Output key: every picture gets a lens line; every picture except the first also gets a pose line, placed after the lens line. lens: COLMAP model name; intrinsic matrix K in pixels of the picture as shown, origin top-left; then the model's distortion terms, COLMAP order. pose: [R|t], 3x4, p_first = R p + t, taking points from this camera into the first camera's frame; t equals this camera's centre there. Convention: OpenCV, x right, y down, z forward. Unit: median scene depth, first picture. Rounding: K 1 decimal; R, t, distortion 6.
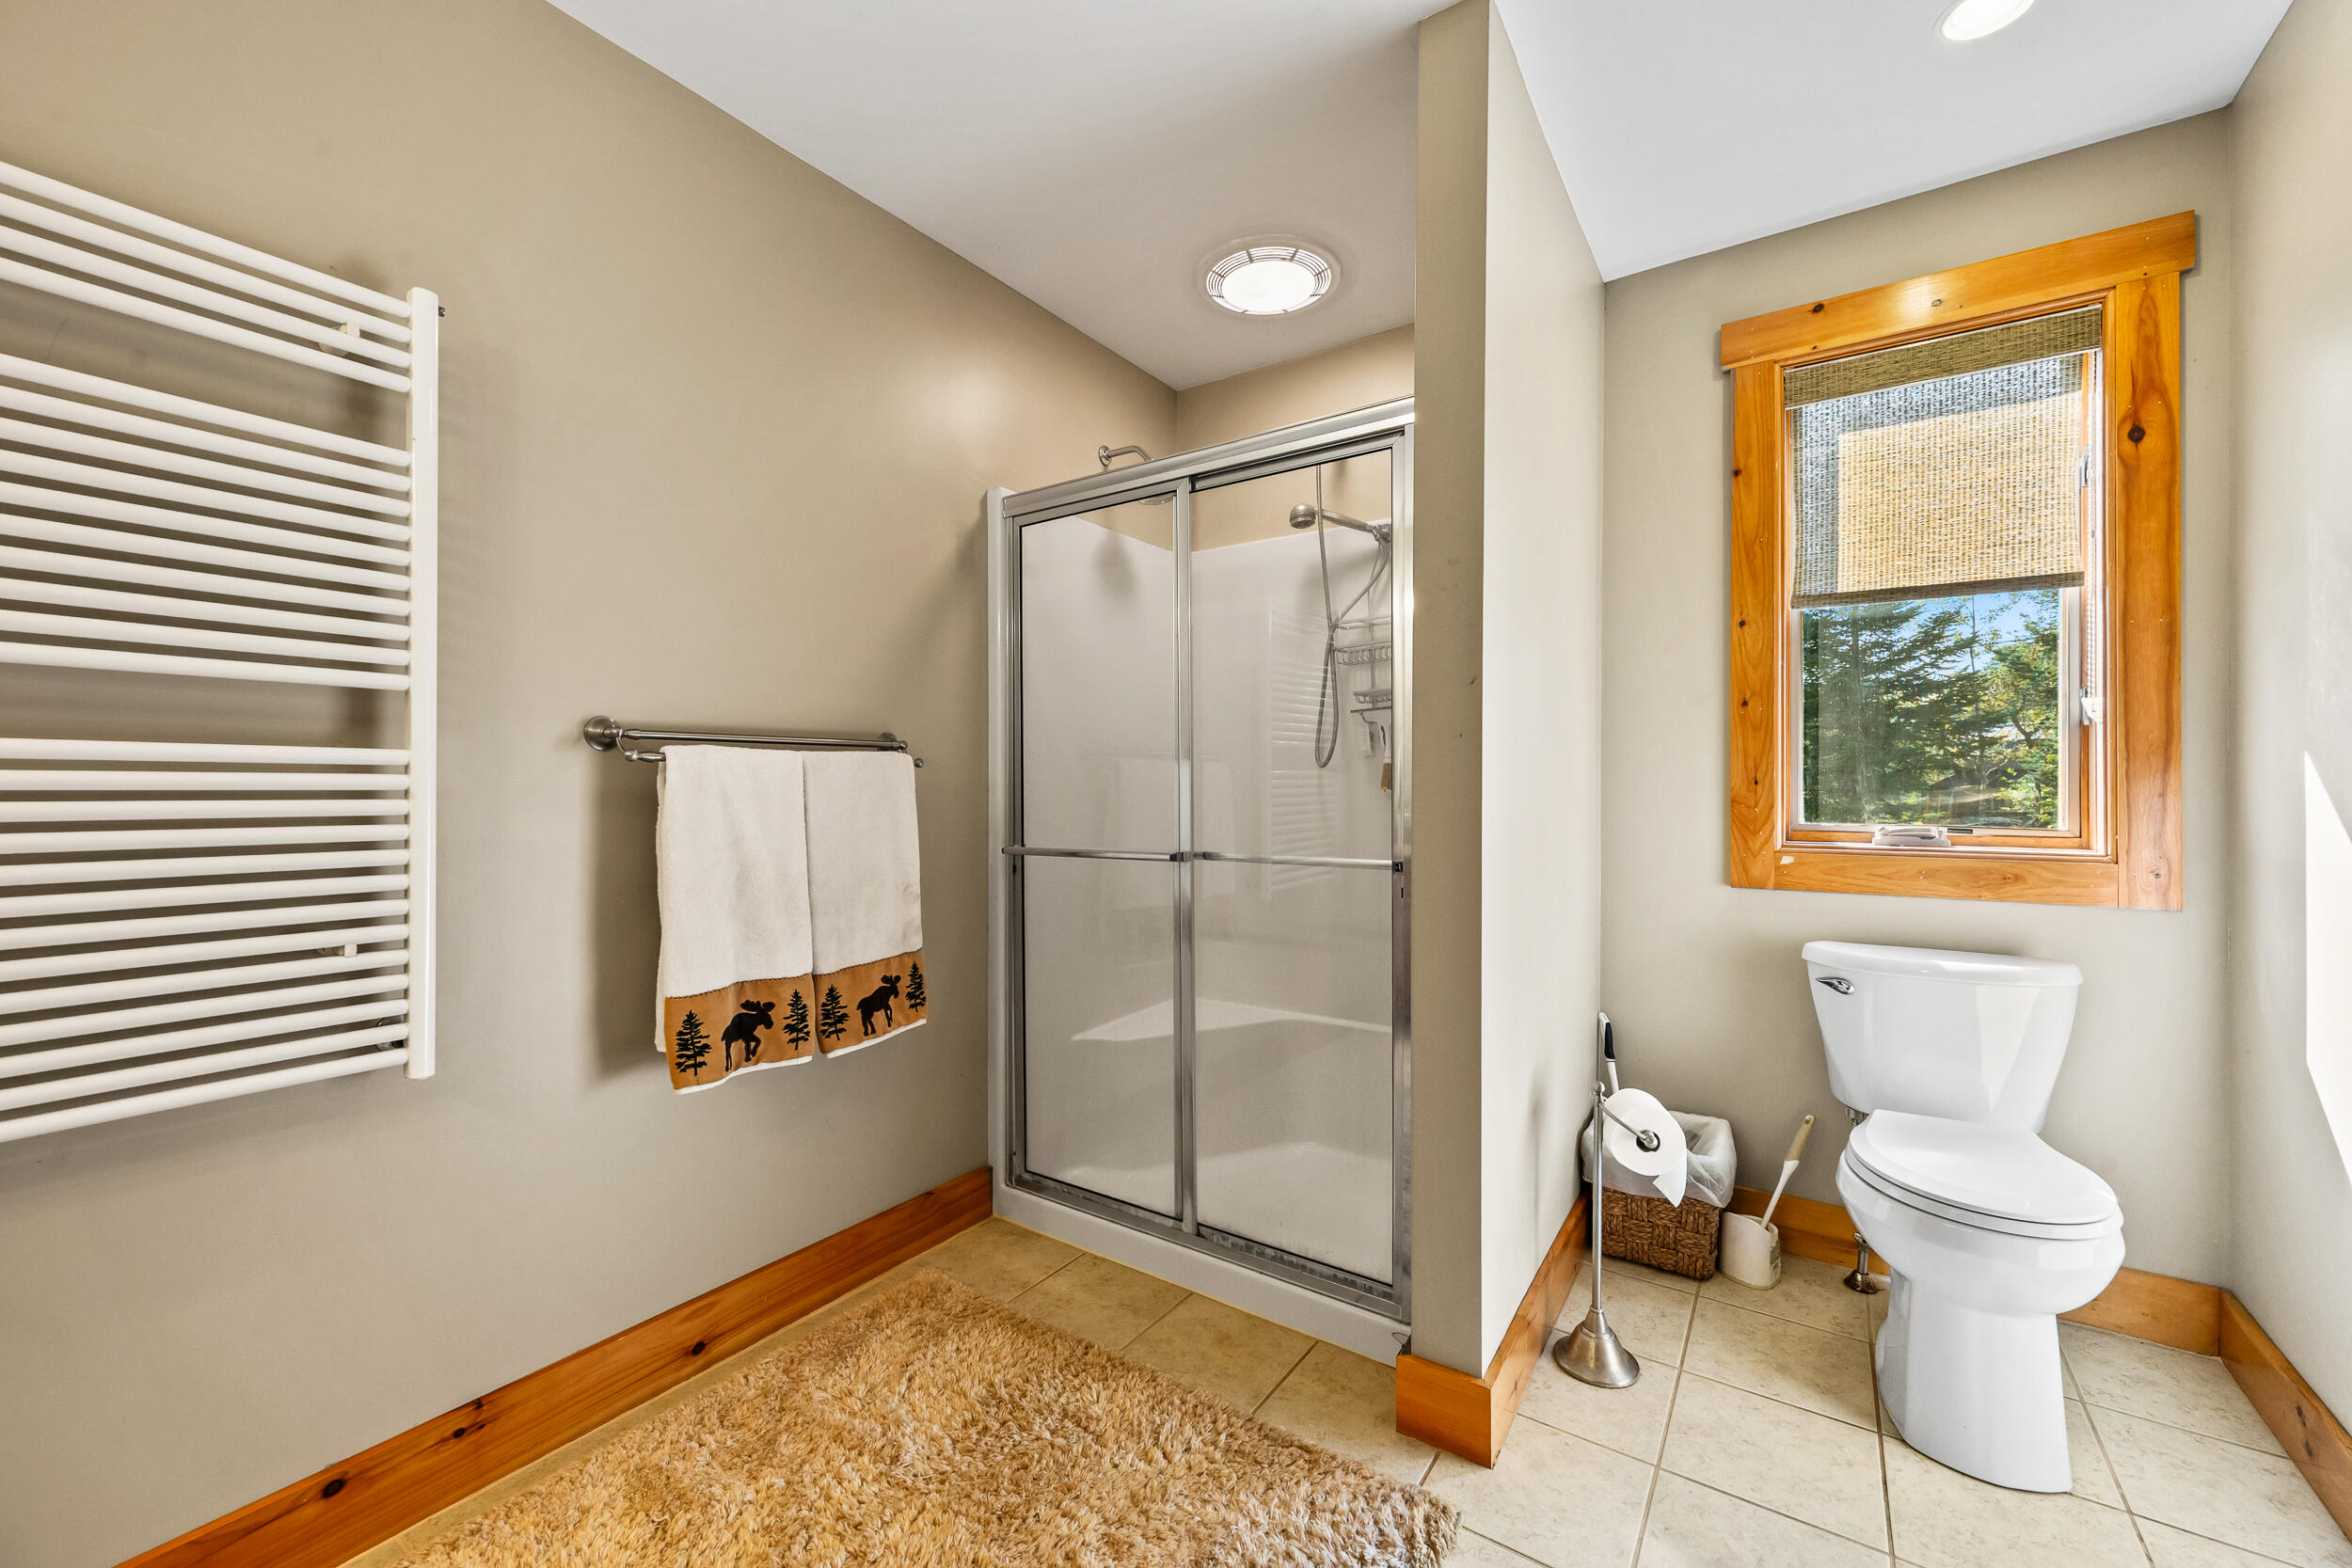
lens RADIAL K [[918.2, 0, 1183.0], [0, 918.2, 792.5], [0, 0, 1]] dist [-0.000594, 0.001219]
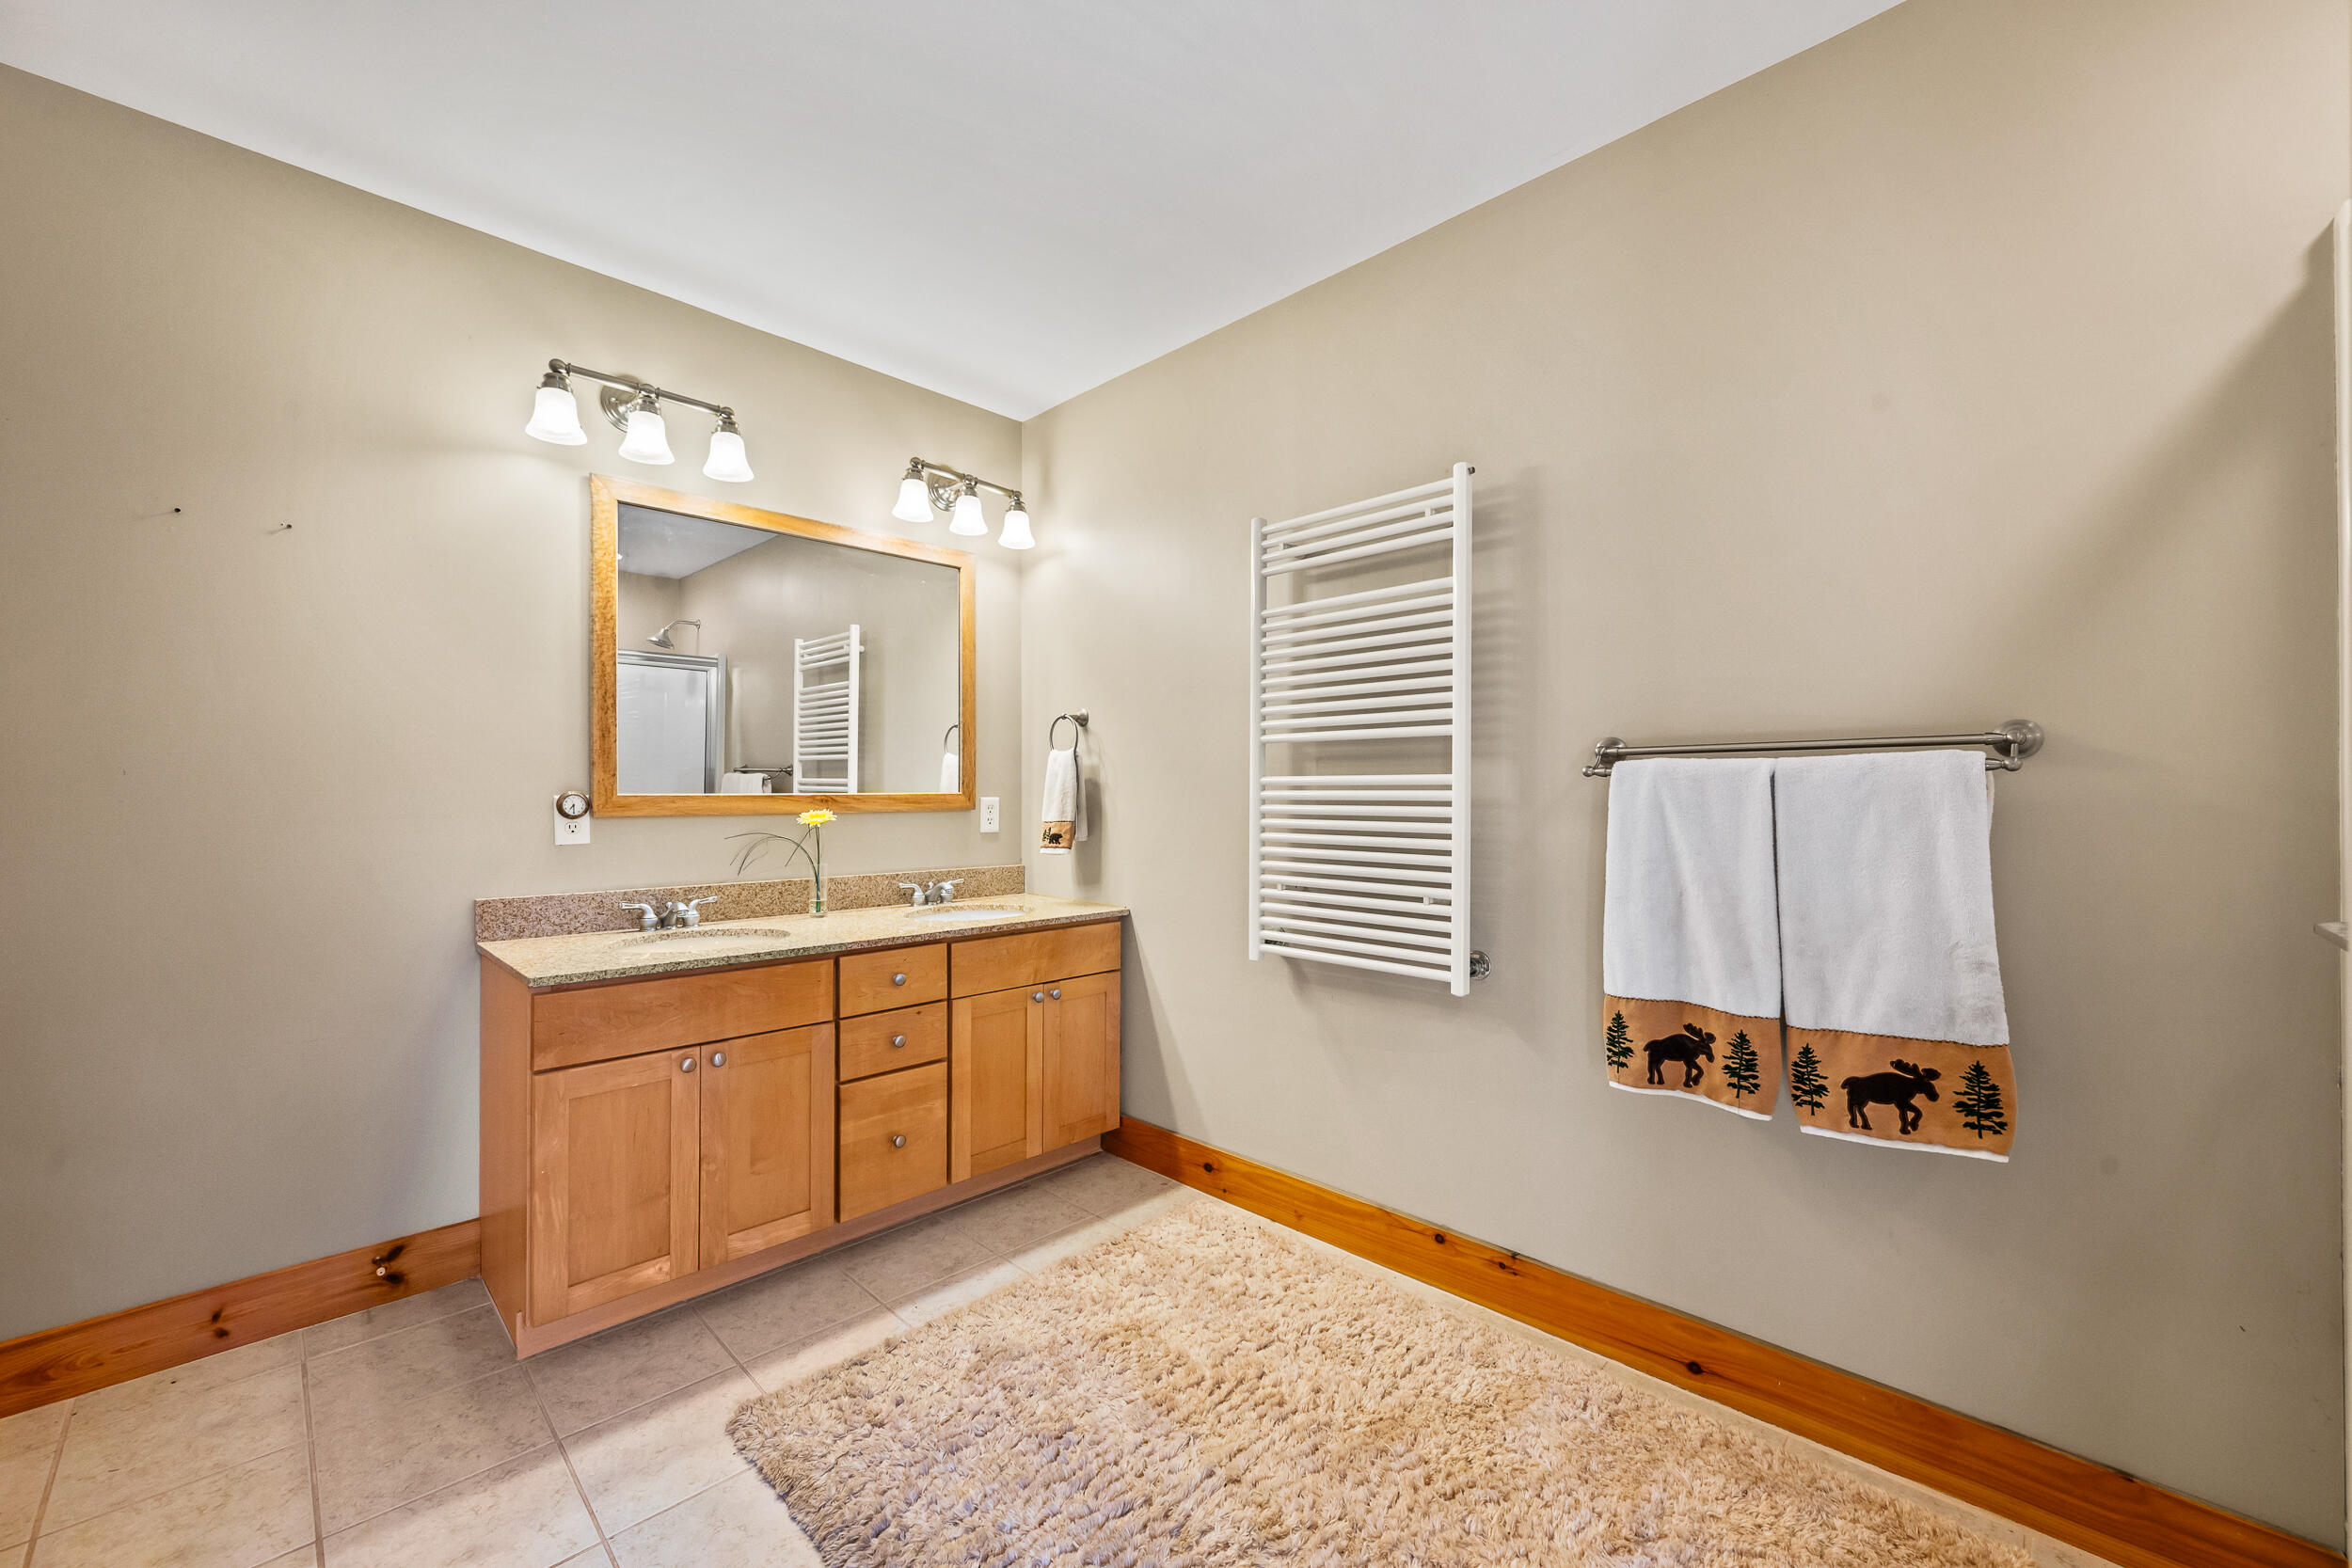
lens RADIAL K [[918.2, 0, 1183.4], [0, 918.2, 779.2], [0, 0, 1]] dist [-0.000594, 0.001219]
pose [[-0.172788, -0.008778, -0.984920, 0.508135], [0.002764, 0.999952, -0.009397, -0.017932], [0.984955, -0.004346, -0.172755, 0.590092]]
